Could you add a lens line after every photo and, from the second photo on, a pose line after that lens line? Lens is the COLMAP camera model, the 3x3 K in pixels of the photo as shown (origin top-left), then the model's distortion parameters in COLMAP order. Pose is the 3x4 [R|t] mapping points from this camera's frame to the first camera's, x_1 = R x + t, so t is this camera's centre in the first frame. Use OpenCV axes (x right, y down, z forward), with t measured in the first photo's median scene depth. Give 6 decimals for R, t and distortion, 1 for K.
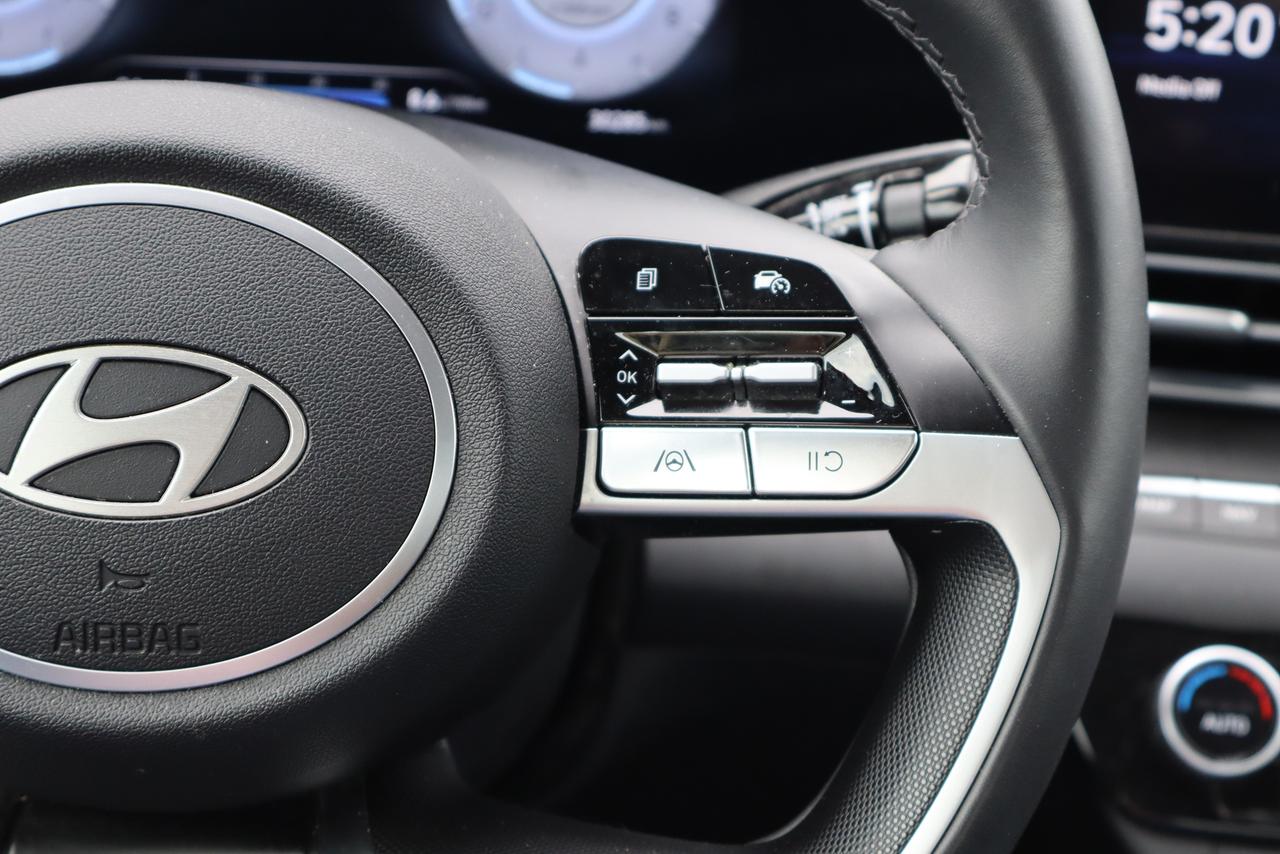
lens RADIAL K [[2269.1, 0, 640.0], [0, 2269.1, 427.0], [0, 0, 1]] dist [0.030377, -0.050385]
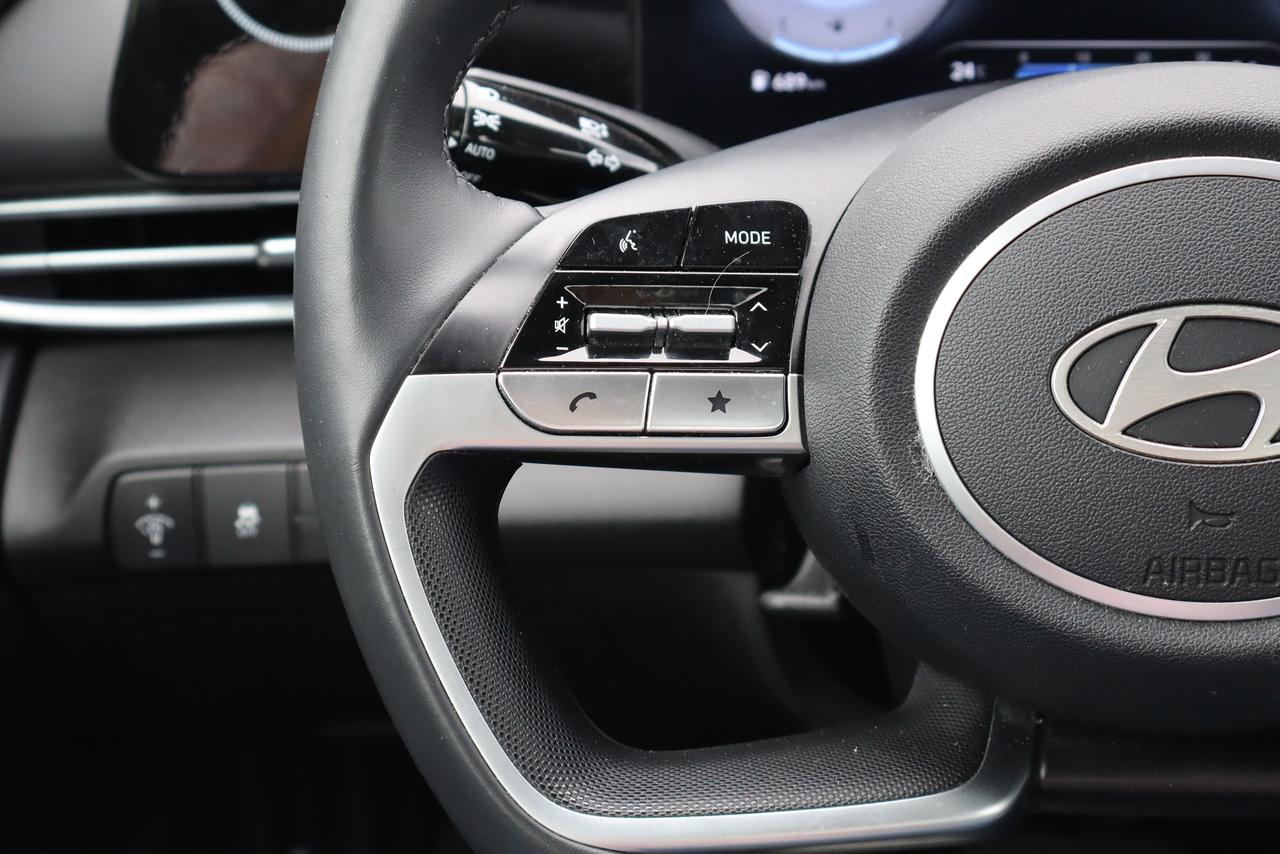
lens RADIAL K [[2269.1, 0, 640.0], [0, 2269.1, 427.0], [0, 0, 1]] dist [0.030377, -0.050385]
pose [[0.986375, -0.010972, -0.164145, -0.313741], [0.013038, 0.999849, 0.011515, 0.006692], [0.163994, -0.013498, 0.986369, -0.126014]]
